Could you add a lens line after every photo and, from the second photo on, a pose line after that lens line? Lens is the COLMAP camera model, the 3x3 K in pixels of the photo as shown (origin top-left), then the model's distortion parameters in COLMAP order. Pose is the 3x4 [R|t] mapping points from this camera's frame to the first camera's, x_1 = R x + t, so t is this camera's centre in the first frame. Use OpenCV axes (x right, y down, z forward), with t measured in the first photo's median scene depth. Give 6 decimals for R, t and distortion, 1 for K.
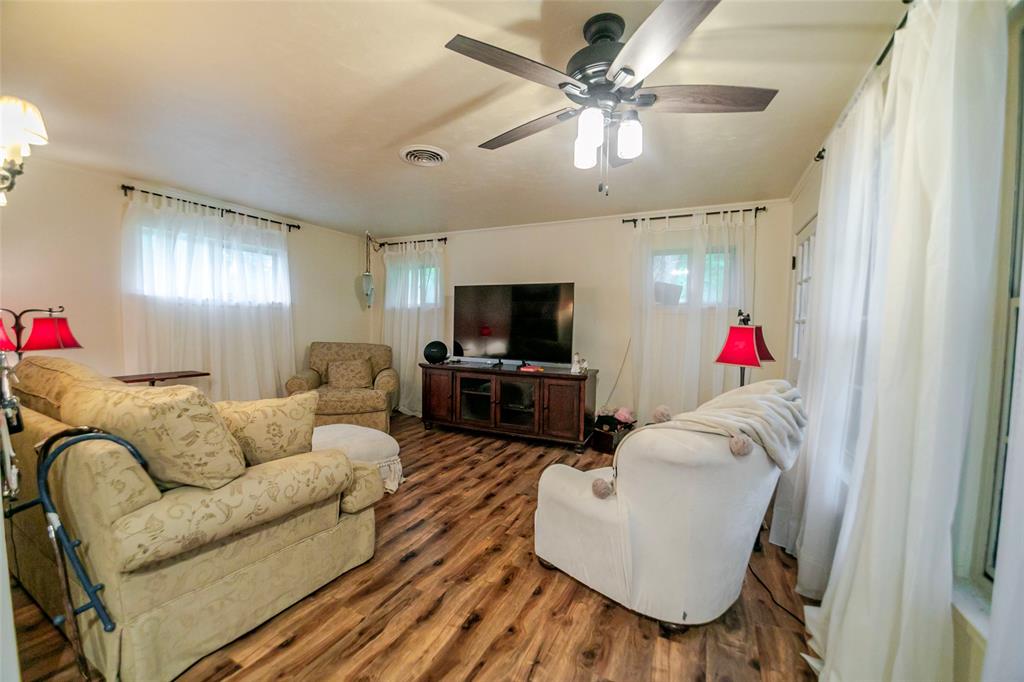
lens RADIAL K [[397.1, 0, 502.7], [0, 397.1, 342.8], [0, 0, 1]] dist [-0.018443, -0.003746]
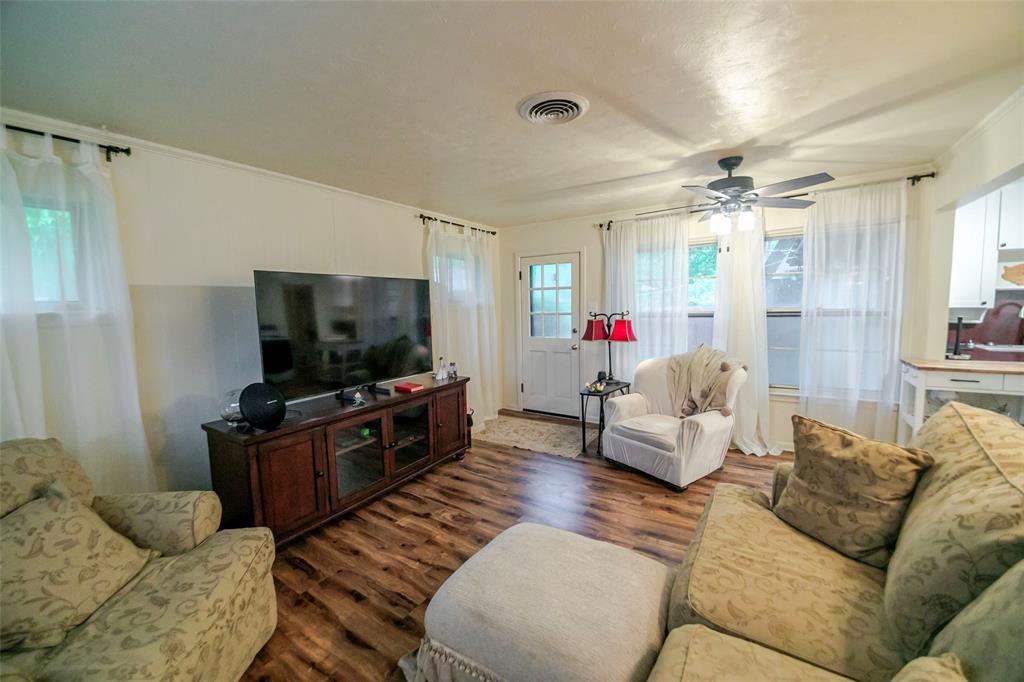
lens RADIAL K [[397.1, 0, 507.9], [0, 397.1, 345.8], [0, 0, 1]] dist [-0.018443, -0.003746]
pose [[0.115557, -0.123257, 0.985624, -0.878115], [0.073583, 0.990607, 0.115253, -0.122102], [-0.990572, 0.059207, 0.123541, 0.925613]]
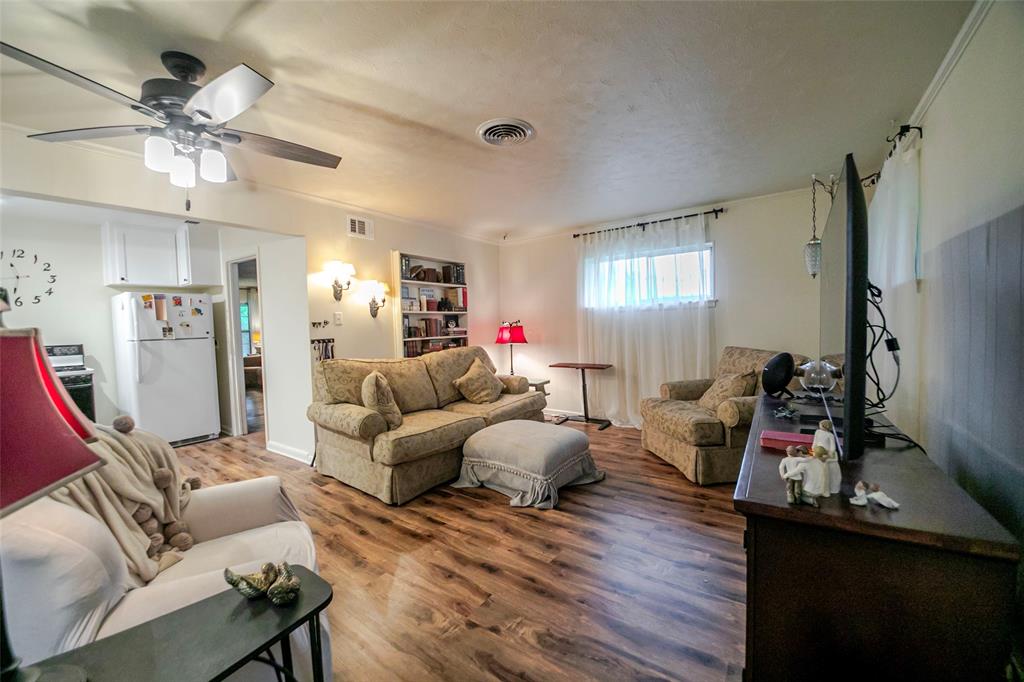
lens RADIAL K [[397.1, 0, 510.9], [0, 397.1, 342.8], [0, 0, 1]] dist [-0.018443, -0.003746]
pose [[-0.153657, 0.030289, -0.987660, 0.603458], [-0.023024, 0.999149, 0.034224, -0.040999], [0.987856, 0.027998, -0.152829, 1.050892]]
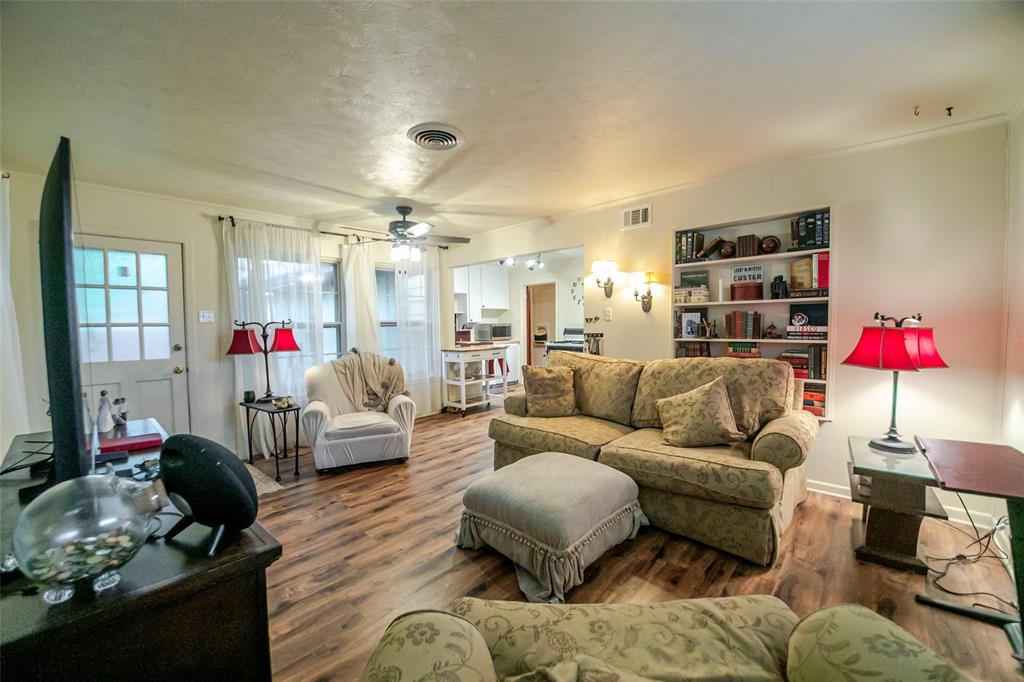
lens RADIAL K [[397.1, 0, 503.1], [0, 397.1, 343.8], [0, 0, 1]] dist [-0.018443, -0.003746]
pose [[-0.958726, -0.020380, 0.283600, -0.540056], [0.008661, 0.994872, 0.100775, -0.098901], [-0.284199, 0.099072, -0.953633, 1.660078]]
